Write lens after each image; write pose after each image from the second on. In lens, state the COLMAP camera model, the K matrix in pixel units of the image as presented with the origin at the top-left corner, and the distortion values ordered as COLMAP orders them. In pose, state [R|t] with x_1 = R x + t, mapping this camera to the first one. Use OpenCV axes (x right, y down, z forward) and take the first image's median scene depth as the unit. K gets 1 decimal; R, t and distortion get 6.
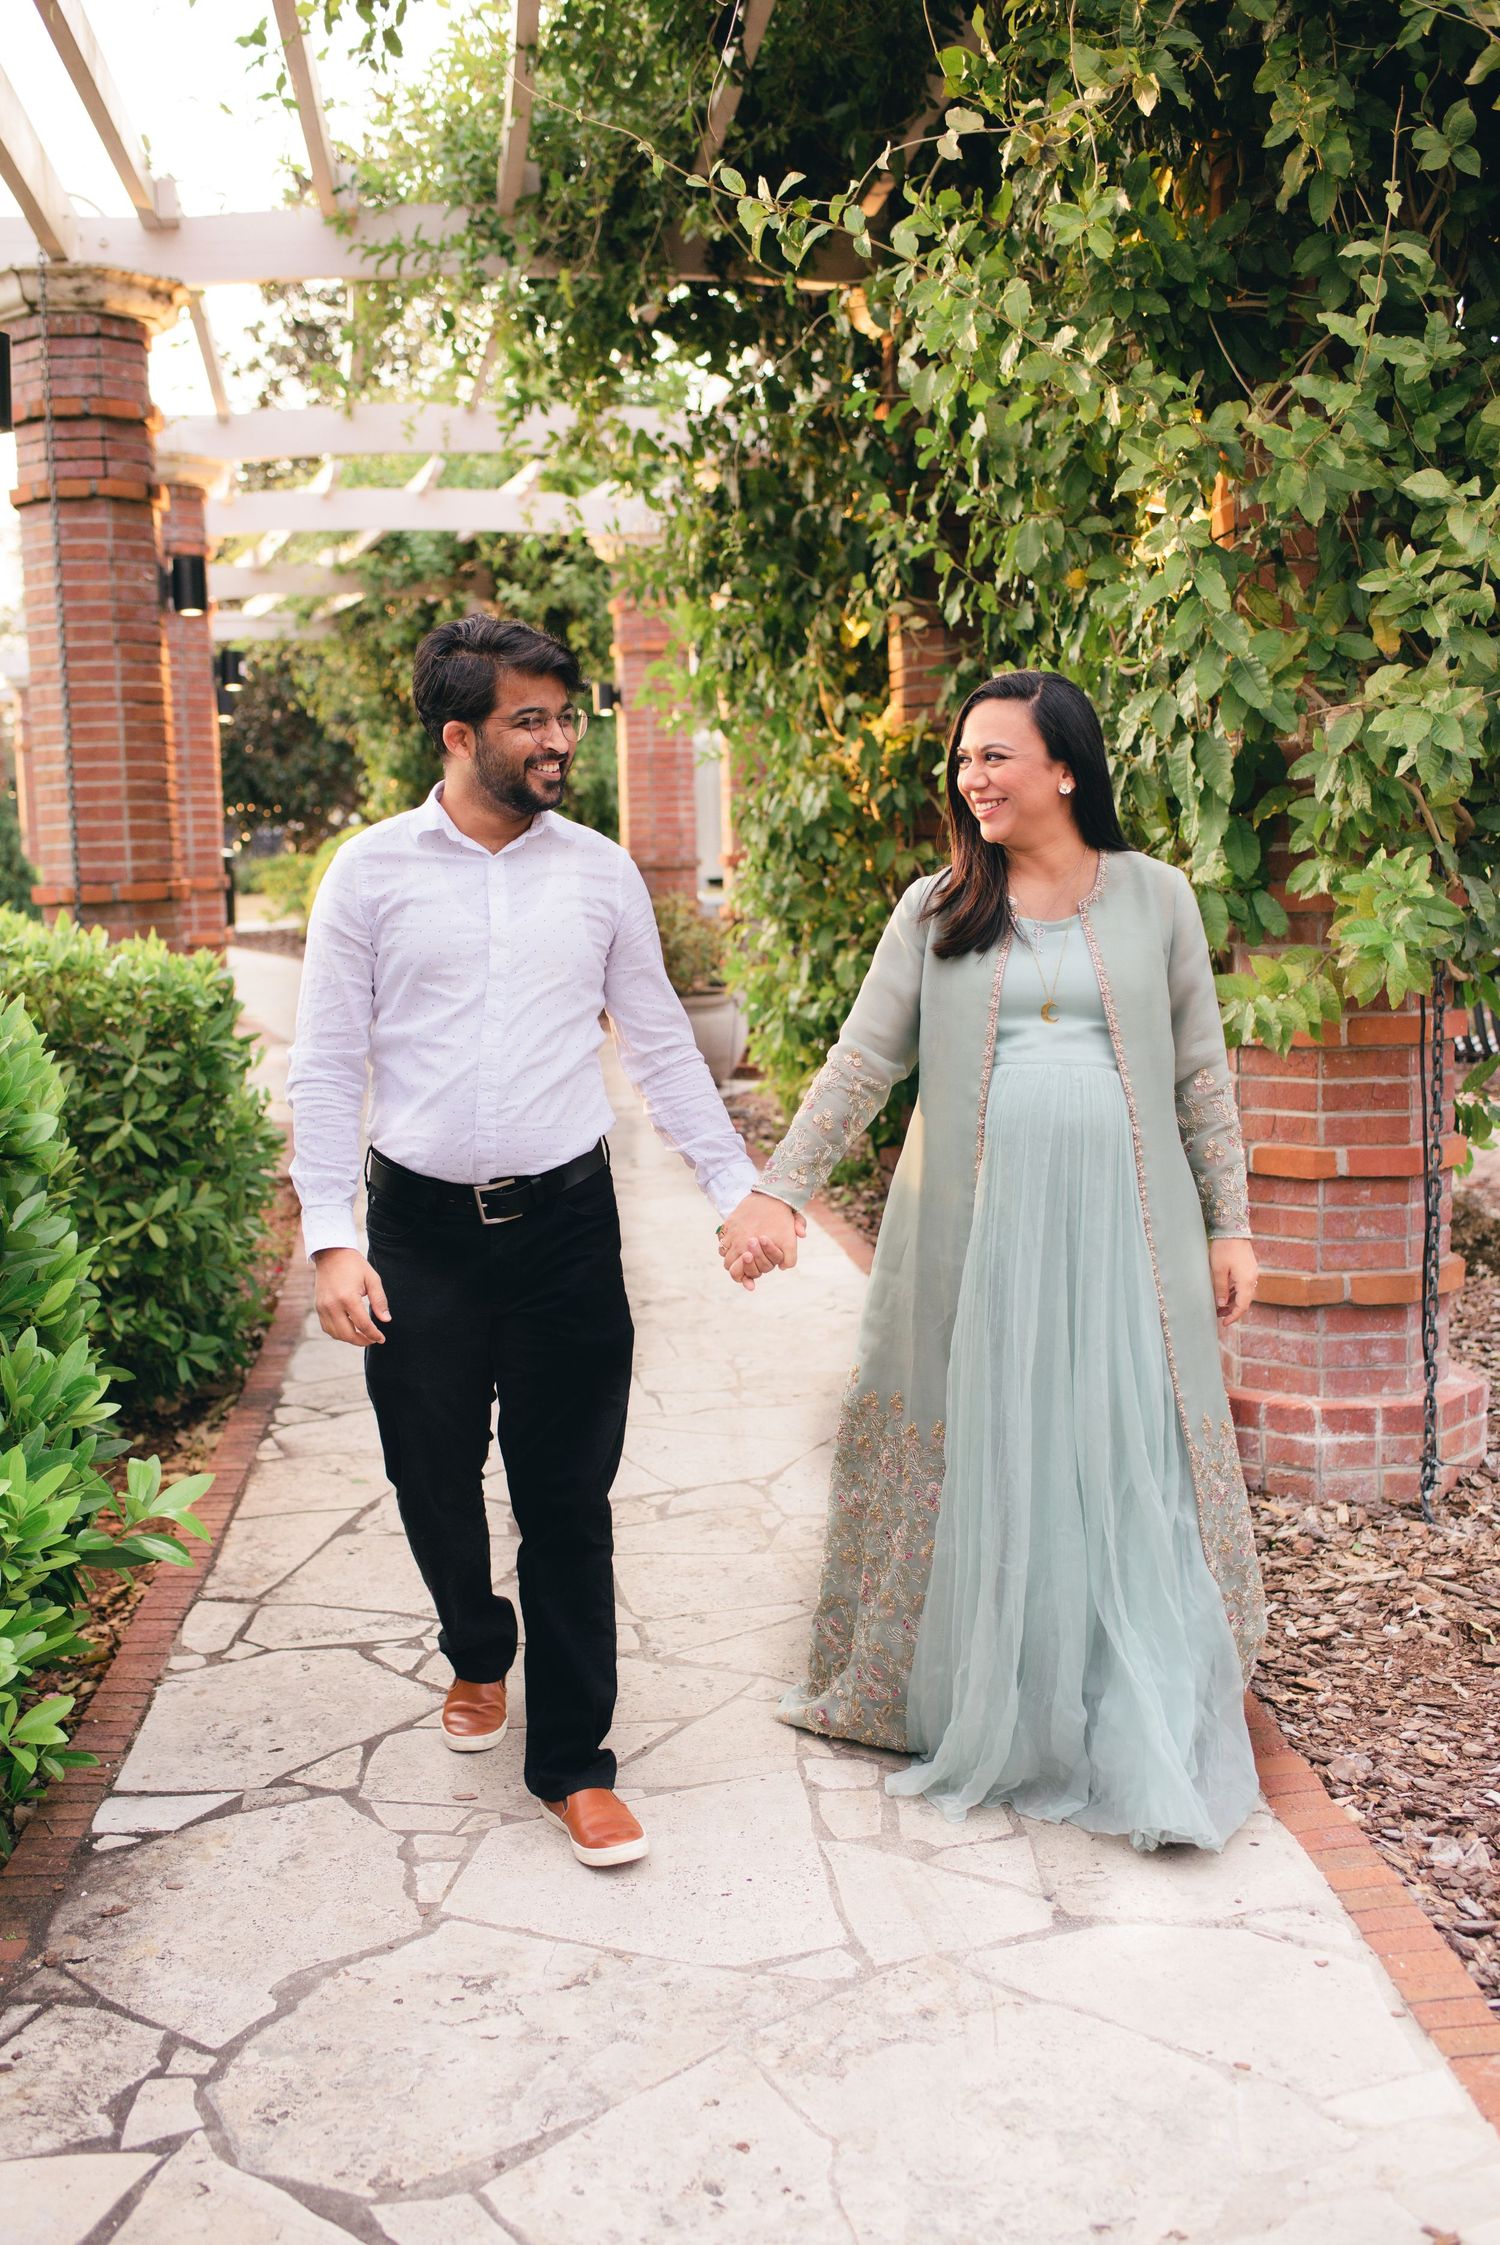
lens RADIAL K [[2334.3, 0, 753.9], [0, 2334.3, 1116.1], [0, 0, 1]] dist [-0.102163, 0.109402]
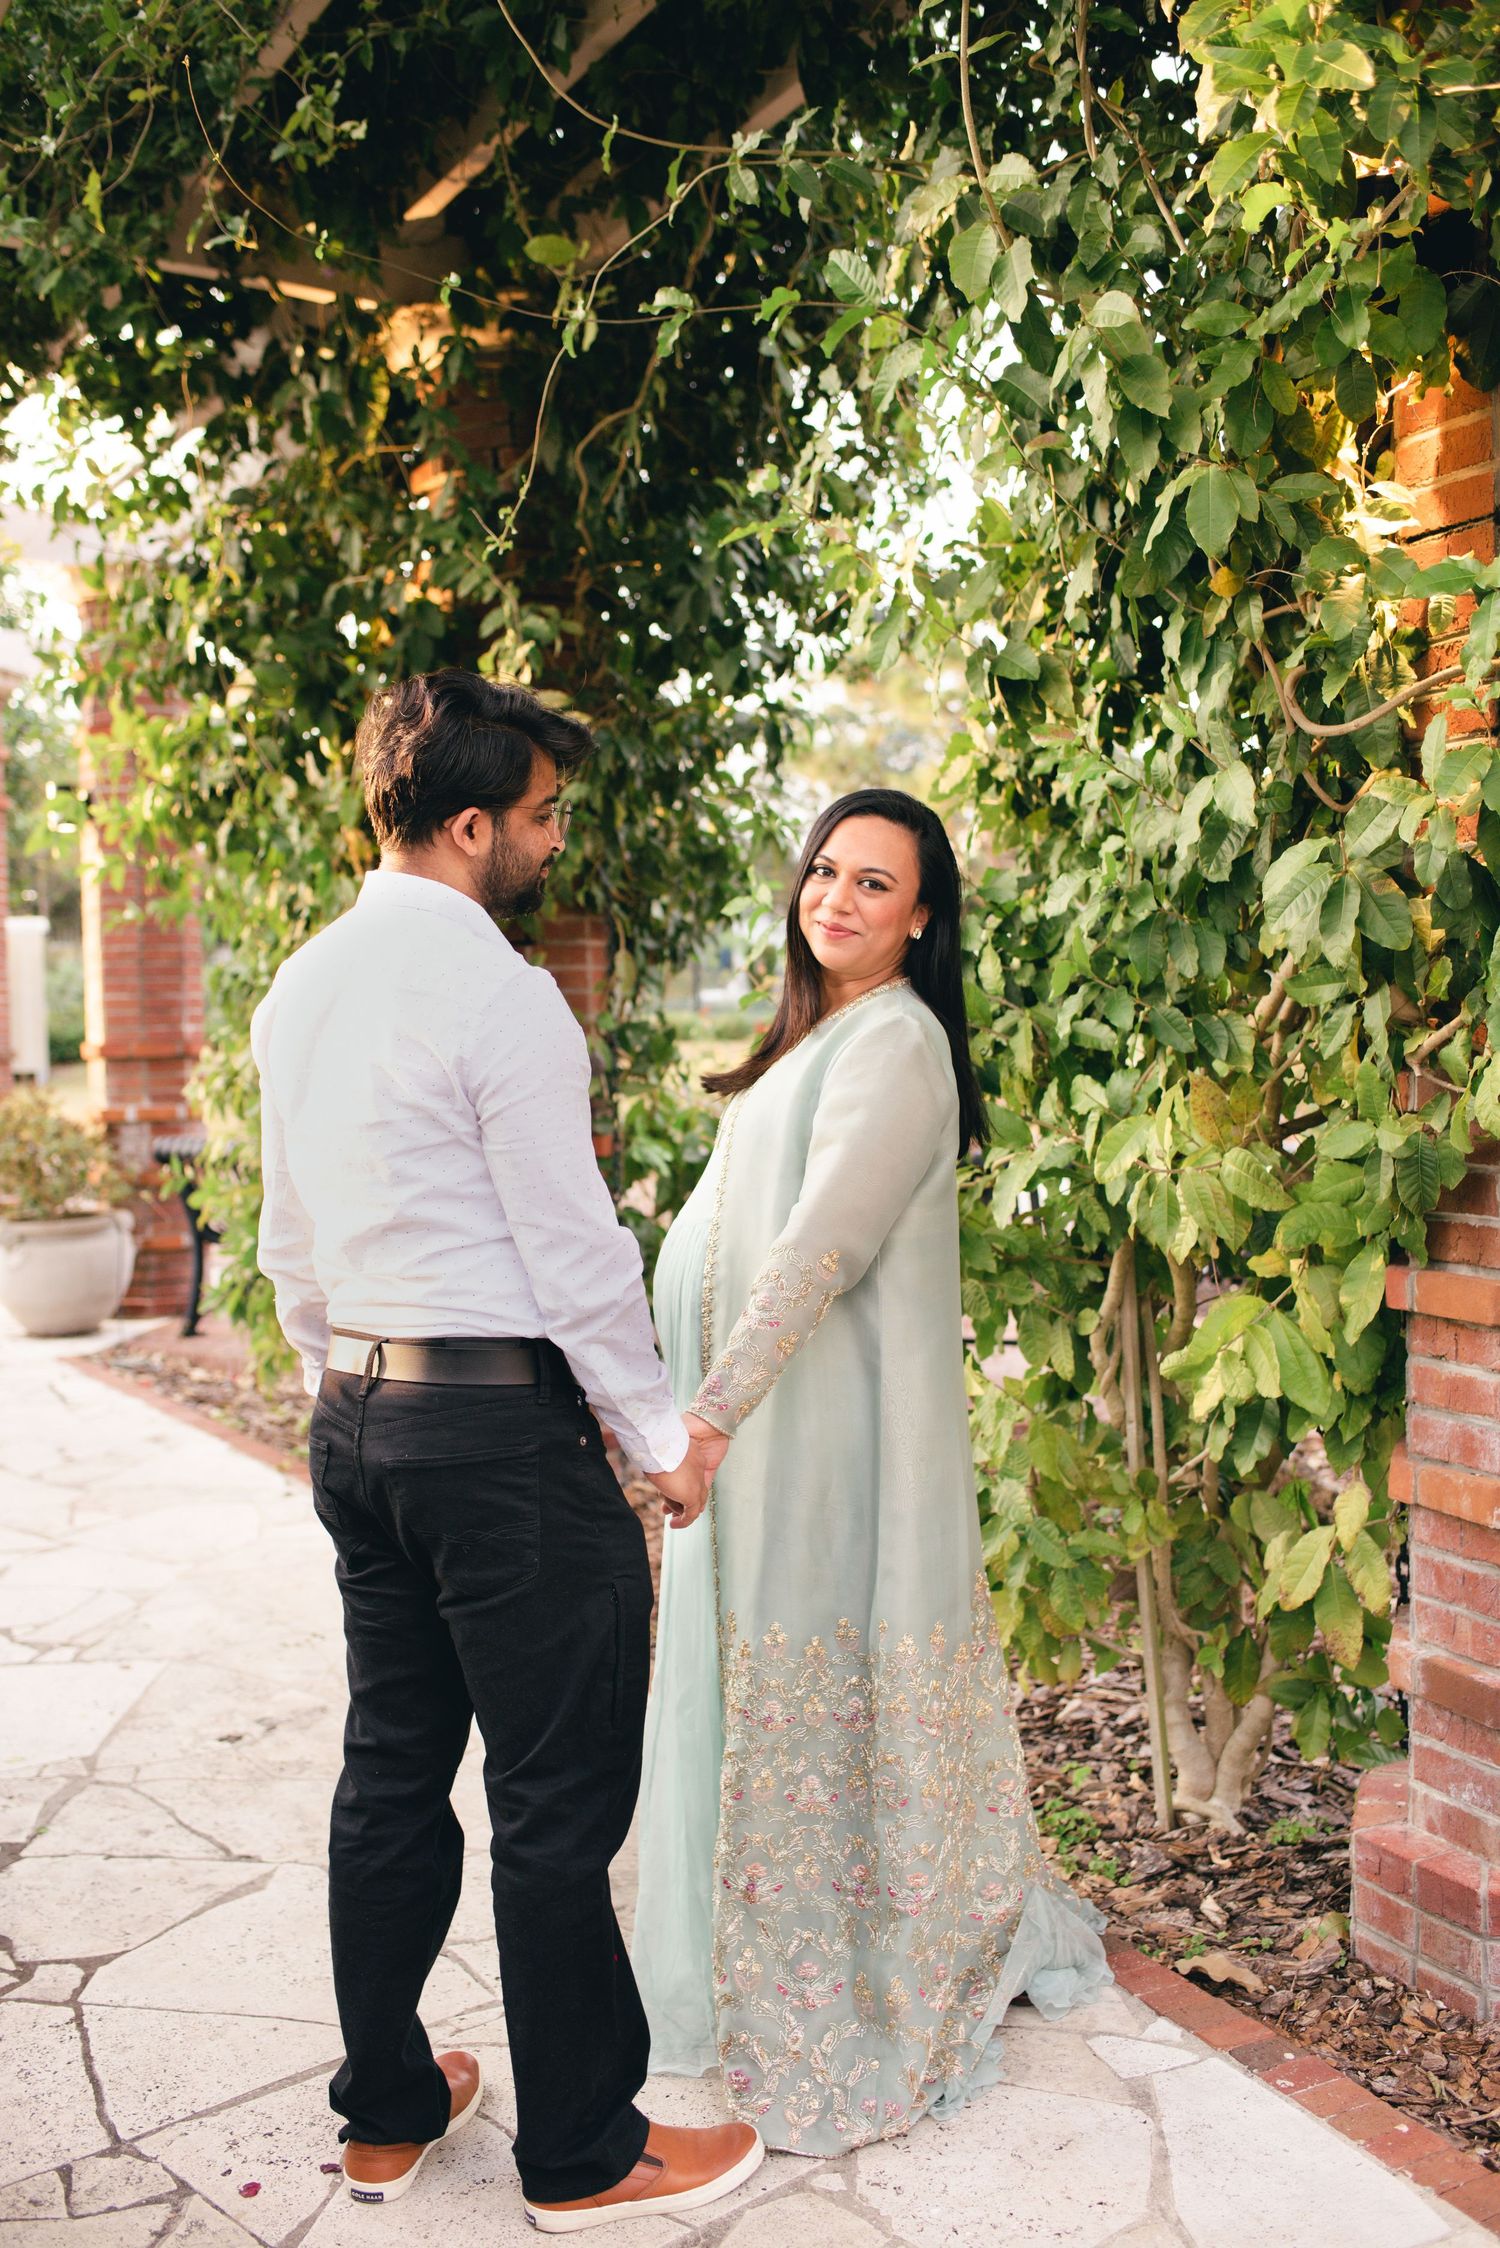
lens RADIAL K [[2193.0, 0, 752.7], [0, 2193.0, 1118.9], [0, 0, 1]] dist [-0.099752, 0.101422]
pose [[0.930099, -0.010257, 0.367165, -0.131467], [0.039968, 0.996501, -0.073409, -0.034614], [-0.365128, 0.082953, 0.927254, 0.352651]]
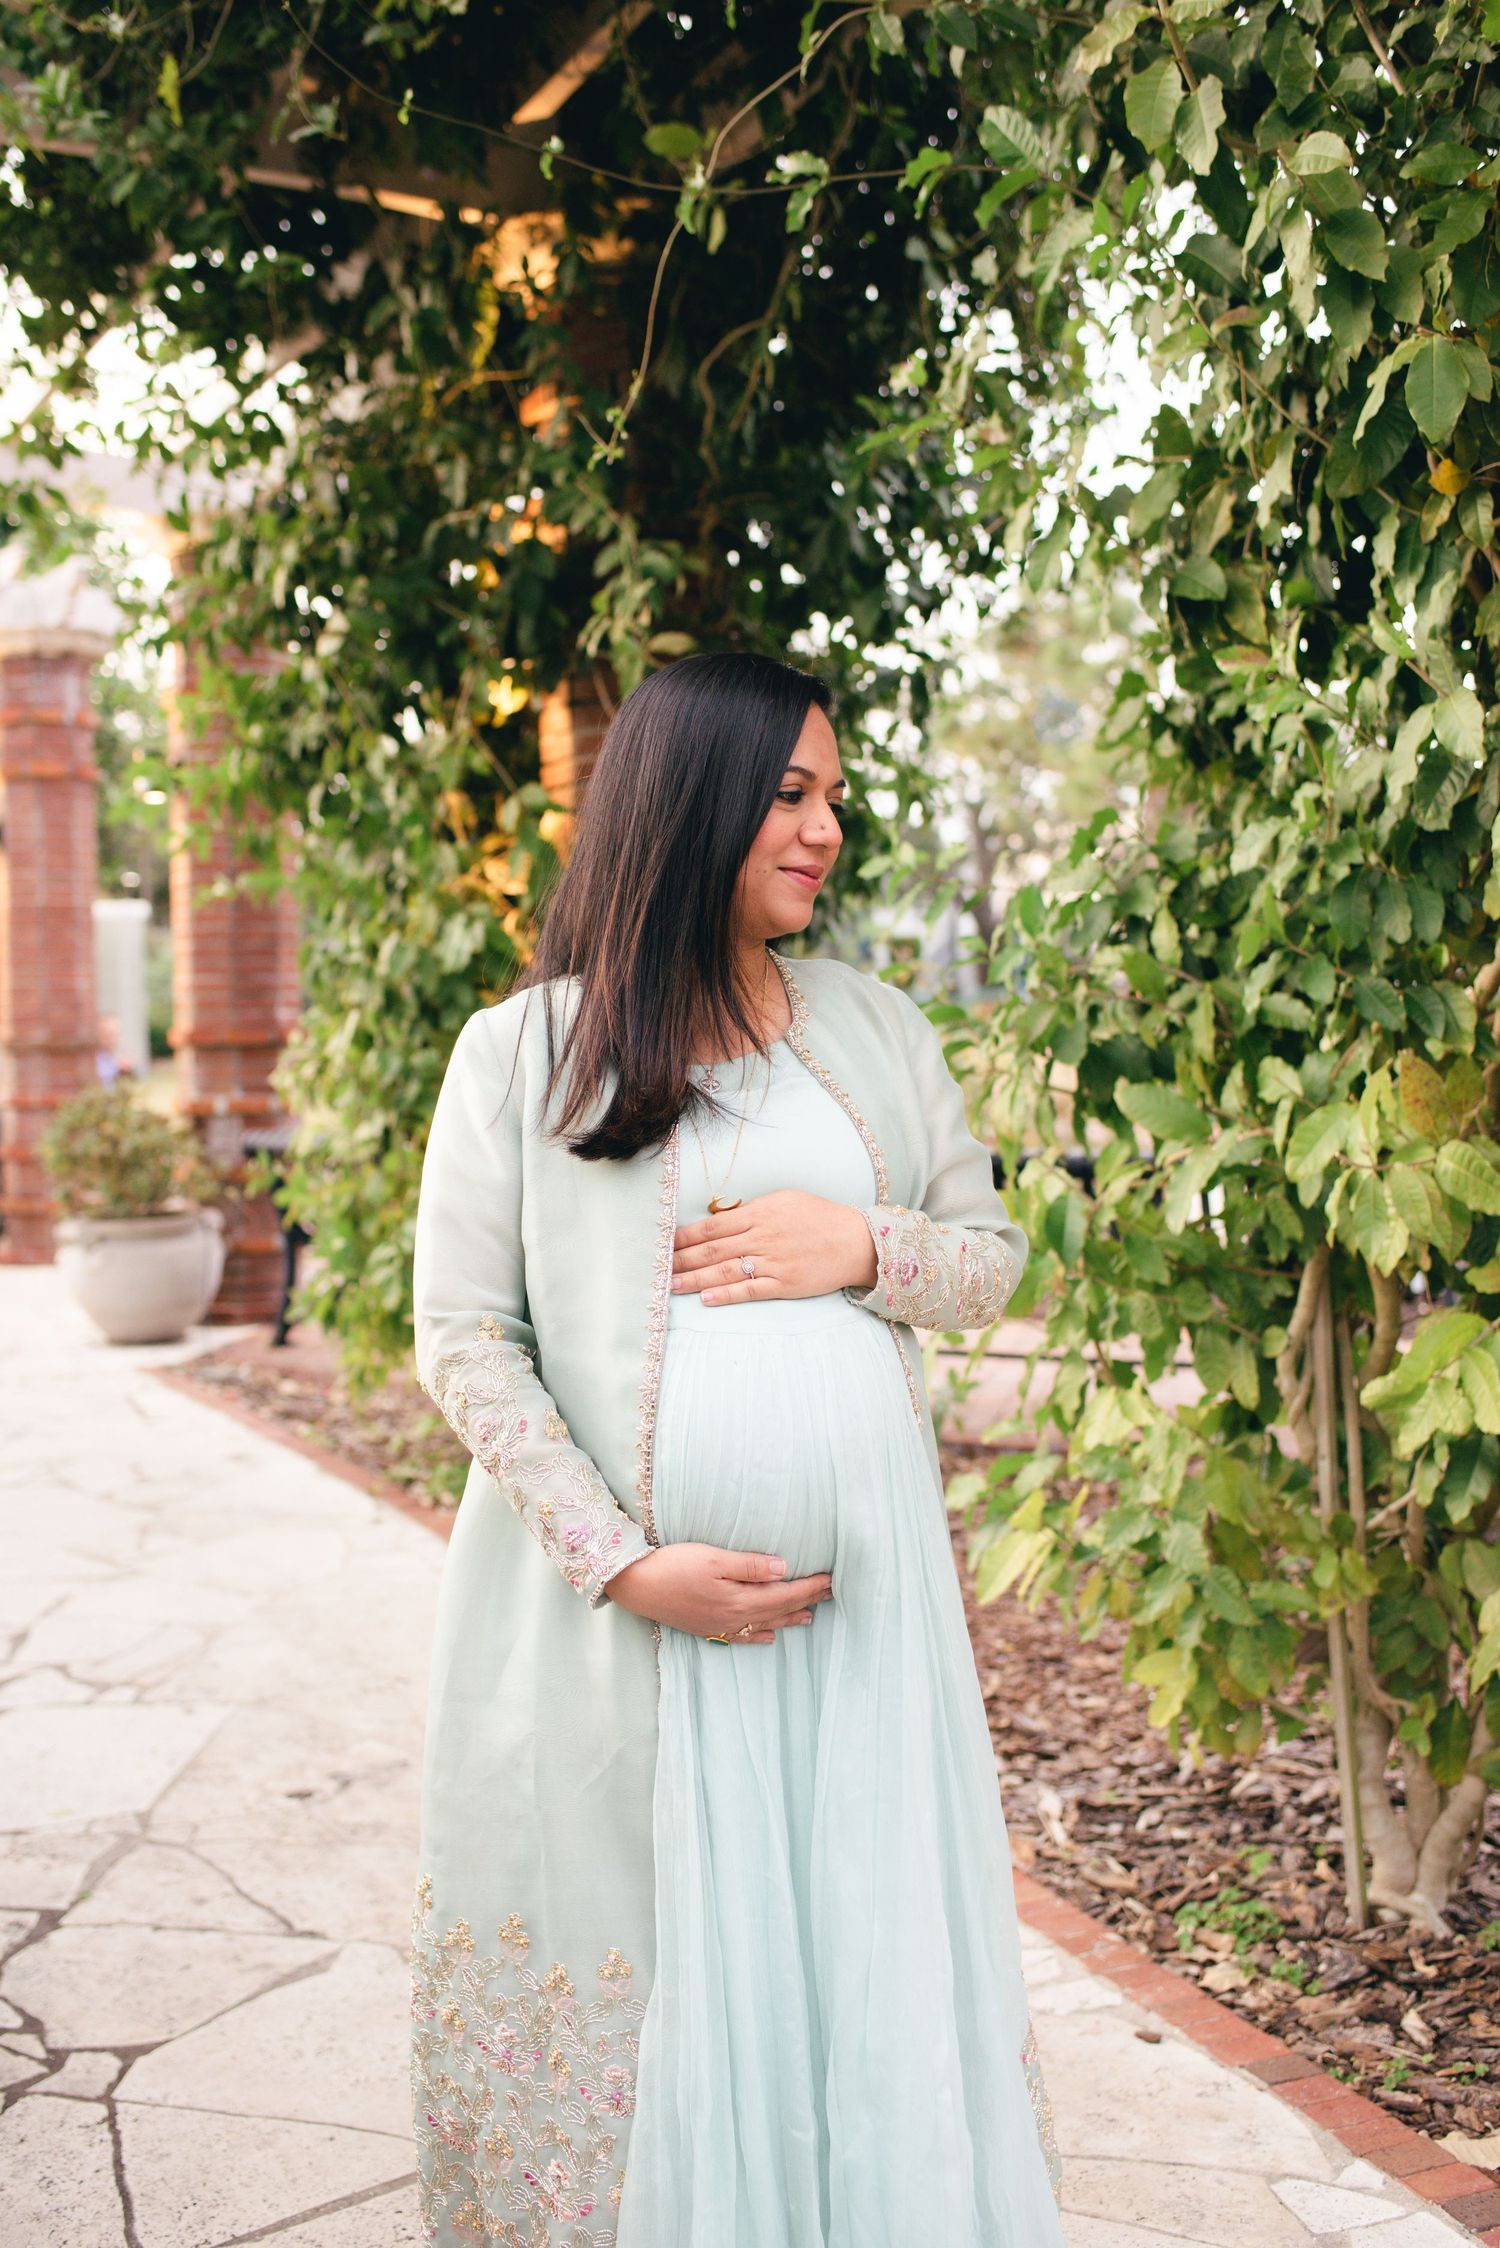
lens RADIAL K [[2337.4, 0, 753.9], [0, 2337.4, 1117.6], [0, 0, 1]] dist [-0.102163, 0.109402]
pose [[0.950431, -0.001590, 0.310933, -0.119492], [0.027028, 0.996624, -0.077520, -0.033465], [-0.309760, 0.082082, 0.947265, 0.381951]]
